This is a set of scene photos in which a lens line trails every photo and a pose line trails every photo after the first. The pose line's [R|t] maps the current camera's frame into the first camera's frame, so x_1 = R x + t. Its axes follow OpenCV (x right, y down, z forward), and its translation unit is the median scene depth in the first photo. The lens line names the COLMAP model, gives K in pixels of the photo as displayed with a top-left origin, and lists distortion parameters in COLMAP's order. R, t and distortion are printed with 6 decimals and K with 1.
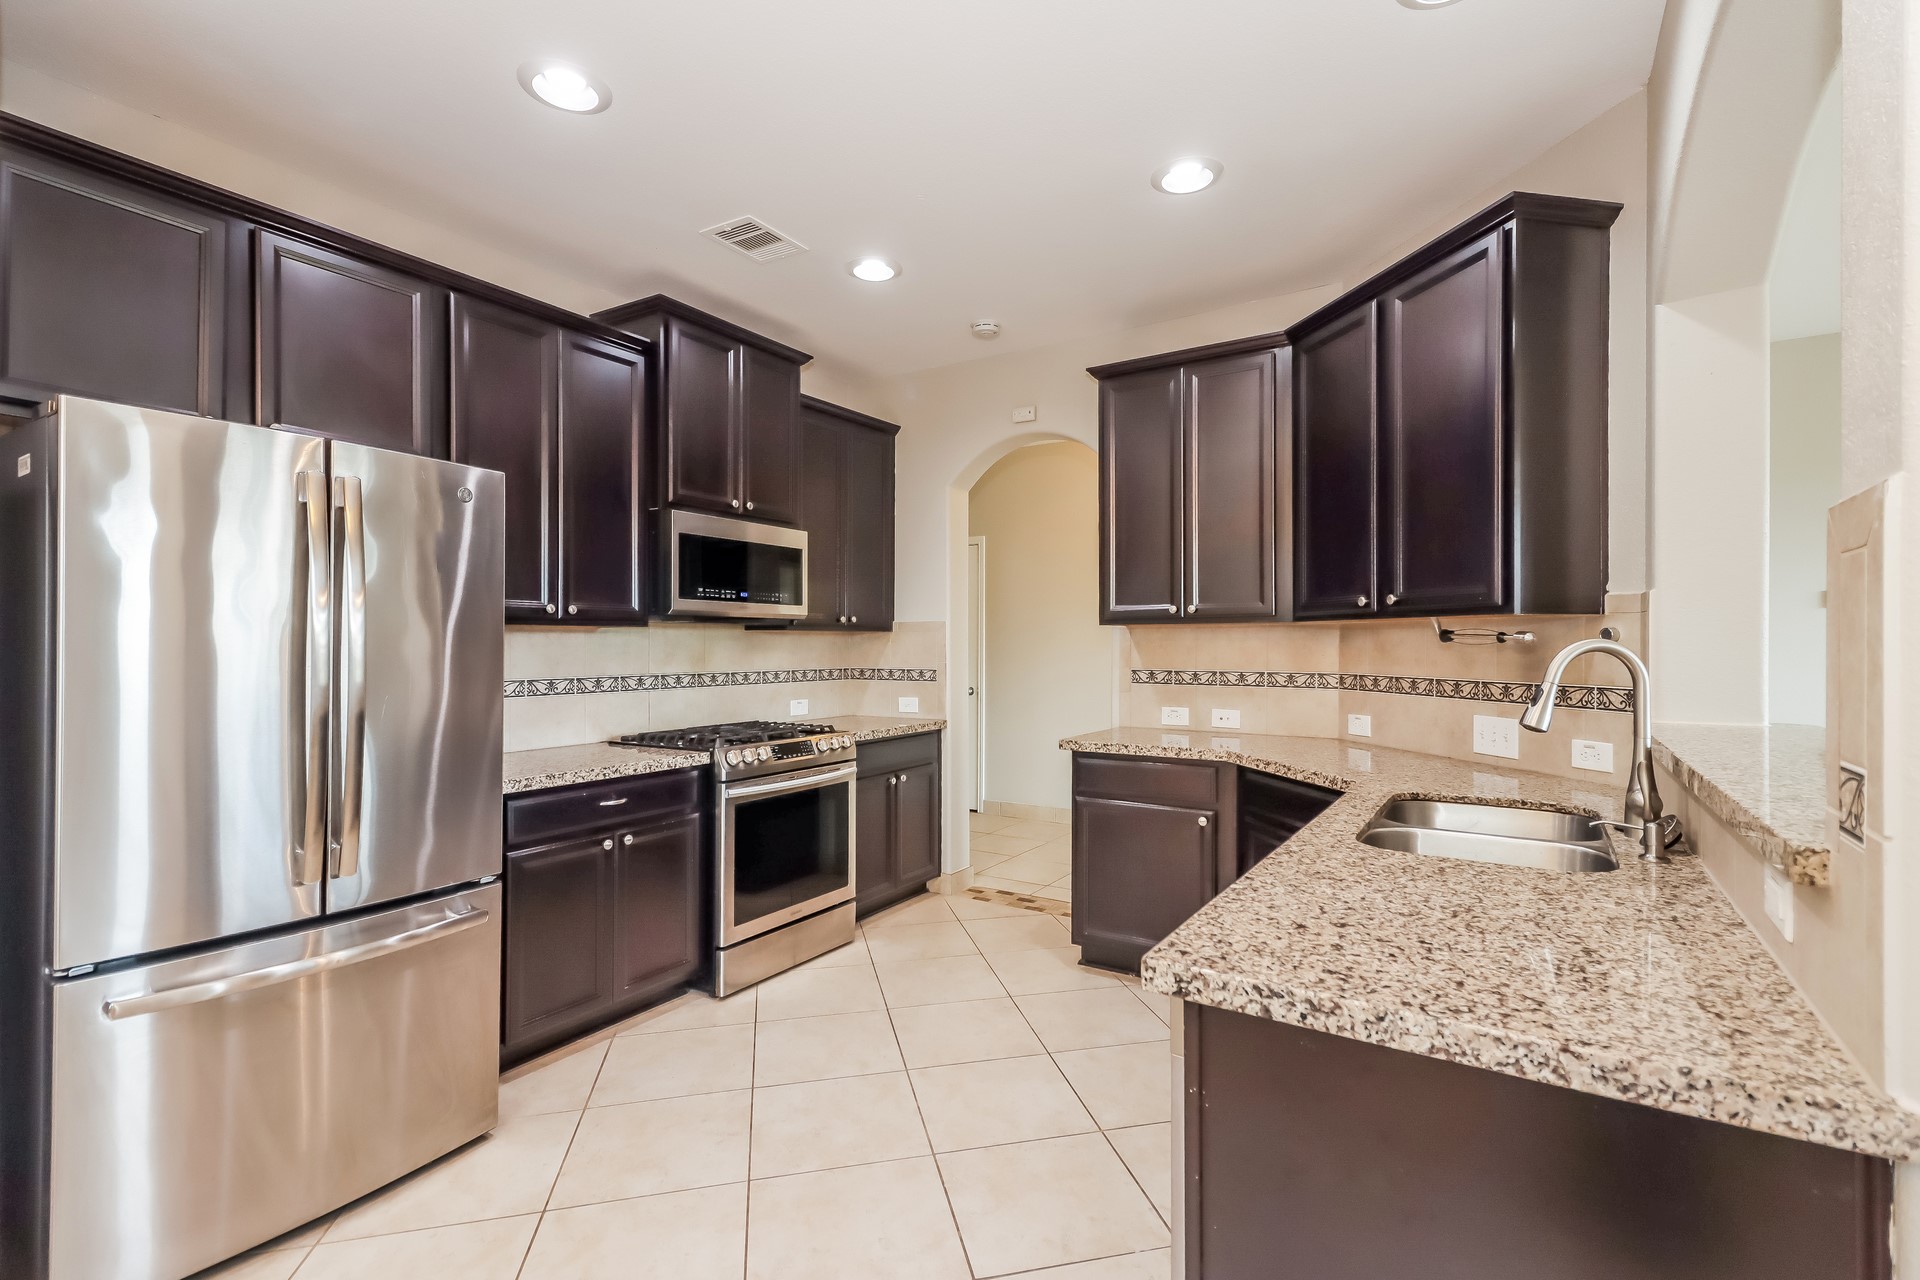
lens RADIAL K [[878.6, 0, 970.3], [0, 878.6, 642.5], [0, 0, 1]] dist [0.019972, -0.001467]
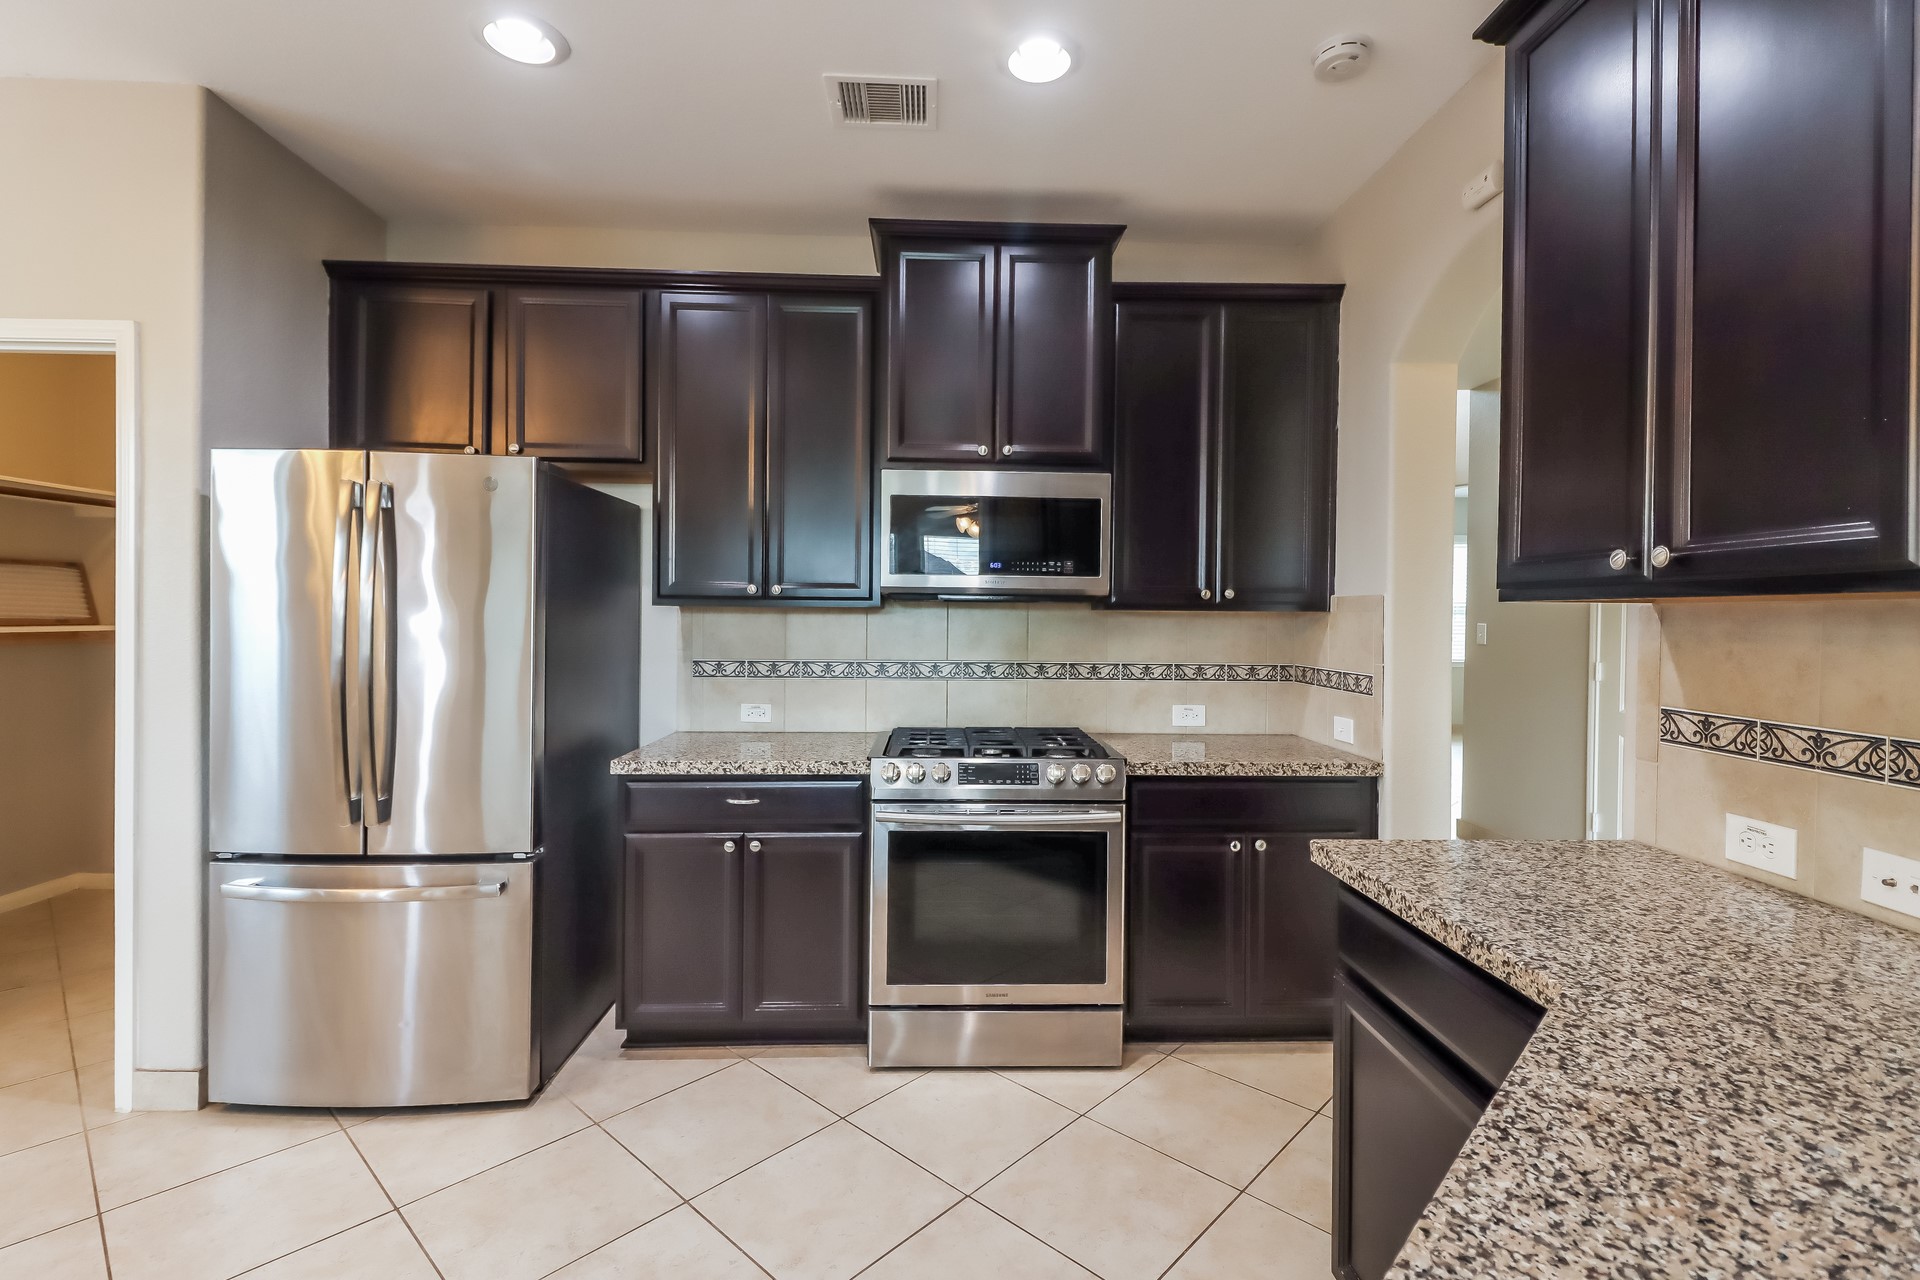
lens RADIAL K [[878.6, 0, 959.6], [0, 878.6, 622.0], [0, 0, 1]] dist [0.019972, -0.001467]
pose [[0.563482, 0.013678, -0.826015, 0.353916], [-0.009170, 0.999905, 0.010302, -0.011188], [0.826078, 0.001769, 0.563553, 0.510271]]
